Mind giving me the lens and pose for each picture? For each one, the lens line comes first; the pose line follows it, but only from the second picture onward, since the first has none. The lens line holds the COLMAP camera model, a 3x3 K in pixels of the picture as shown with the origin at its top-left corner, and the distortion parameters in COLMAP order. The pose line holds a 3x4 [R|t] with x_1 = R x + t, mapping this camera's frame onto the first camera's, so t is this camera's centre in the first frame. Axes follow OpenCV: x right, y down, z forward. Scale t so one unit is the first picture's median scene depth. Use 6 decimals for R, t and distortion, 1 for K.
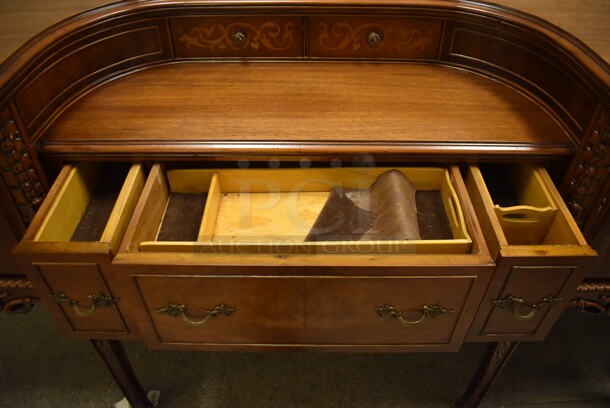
lens RADIAL K [[472.3, 0, 306.3], [0, 472.3, 204.4], [0, 0, 1]] dist [-0.102338, 0.017631]
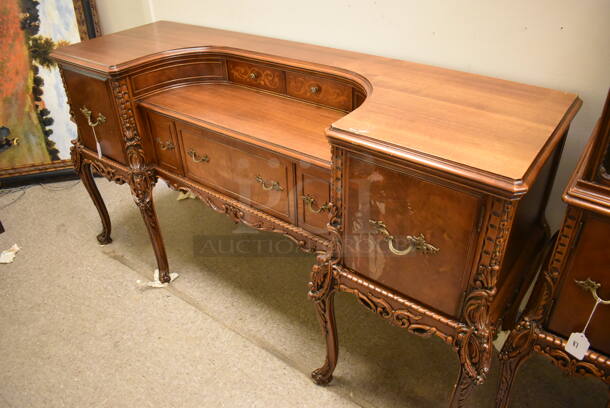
lens RADIAL K [[472.3, 0, 305.5], [0, 472.3, 204.1], [0, 0, 1]] dist [-0.102338, 0.017631]
pose [[0.793554, 0.312245, -0.522279, 1.183246], [-0.377012, 0.926009, -0.019219, 0.057186], [0.477634, 0.212157, 0.852558, -0.350562]]
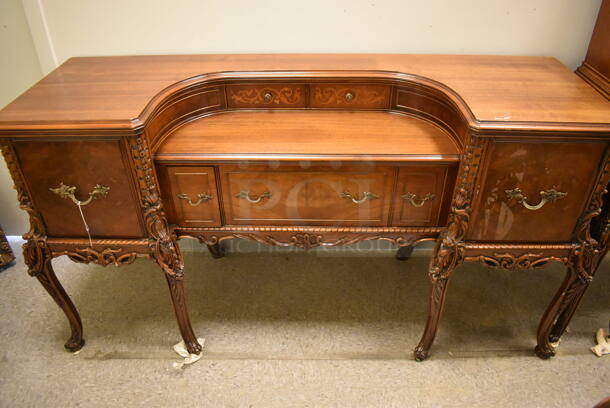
lens RADIAL K [[472.3, 0, 304.1], [0, 472.3, 206.8], [0, 0, 1]] dist [-0.102338, 0.017631]
pose [[0.999415, 0.002706, -0.034096, 0.047672], [-0.006240, 0.994561, -0.103967, 0.219794], [0.033629, 0.104119, 0.993996, -0.662551]]
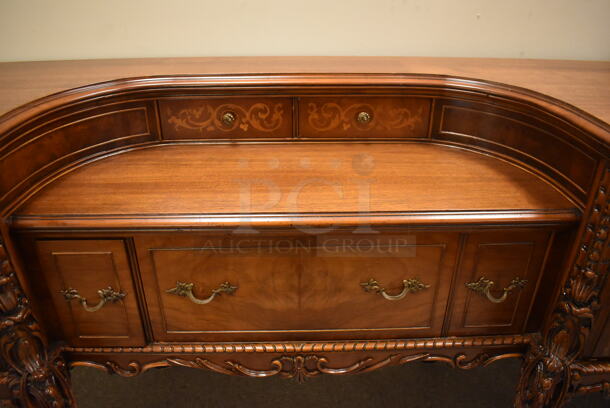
lens RADIAL K [[472.3, 0, 306.4], [0, 472.3, 206.0], [0, 0, 1]] dist [-0.102338, 0.017631]
pose [[0.999415, -0.016757, 0.029815, -0.011506], [0.023180, 0.972857, -0.230242, 0.060489], [-0.025147, 0.230798, 0.972677, 0.071737]]
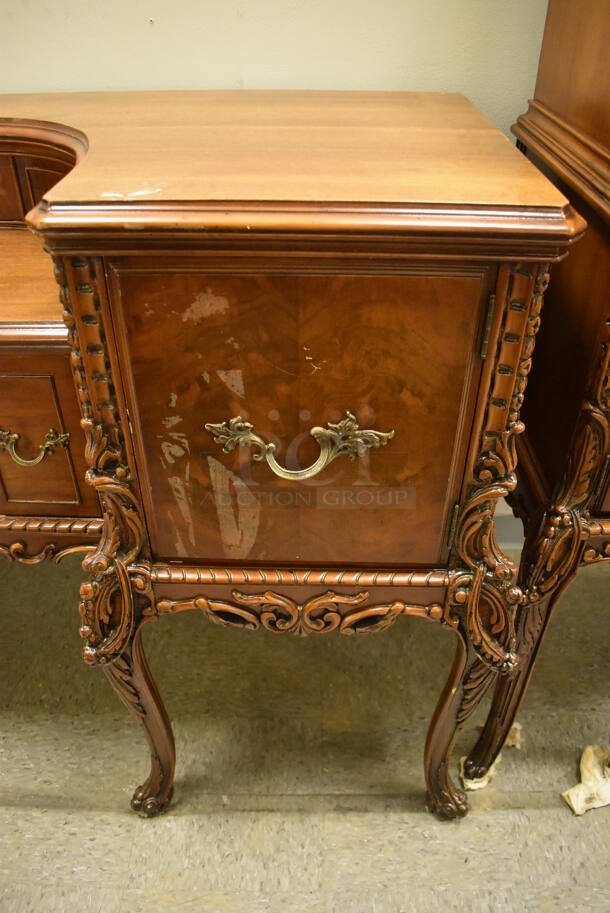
lens RADIAL K [[706.8, 0, 307.3], [0, 706.8, 460.7], [0, 0, 1]] dist [-0.102338, 0.017631]
pose [[0.999898, 0.010584, -0.009618, 0.775704], [-0.011330, 0.996631, -0.081233, 0.108532], [0.008726, 0.081334, 0.996649, 0.083155]]
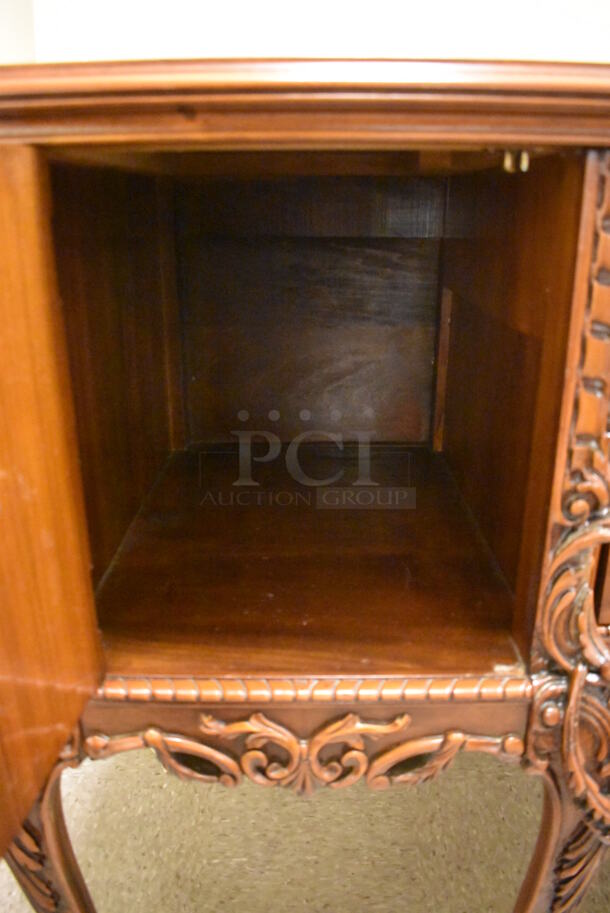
lens RADIAL K [[706.8, 0, 310.5], [0, 706.8, 454.6], [0, 0, 1]] dist [-0.102338, 0.017631]
pose [[0.999989, -0.003649, -0.003026, 0.767021], [0.002238, 0.926048, -0.377399, 0.223679], [0.004179, 0.377388, 0.926046, 0.386505]]
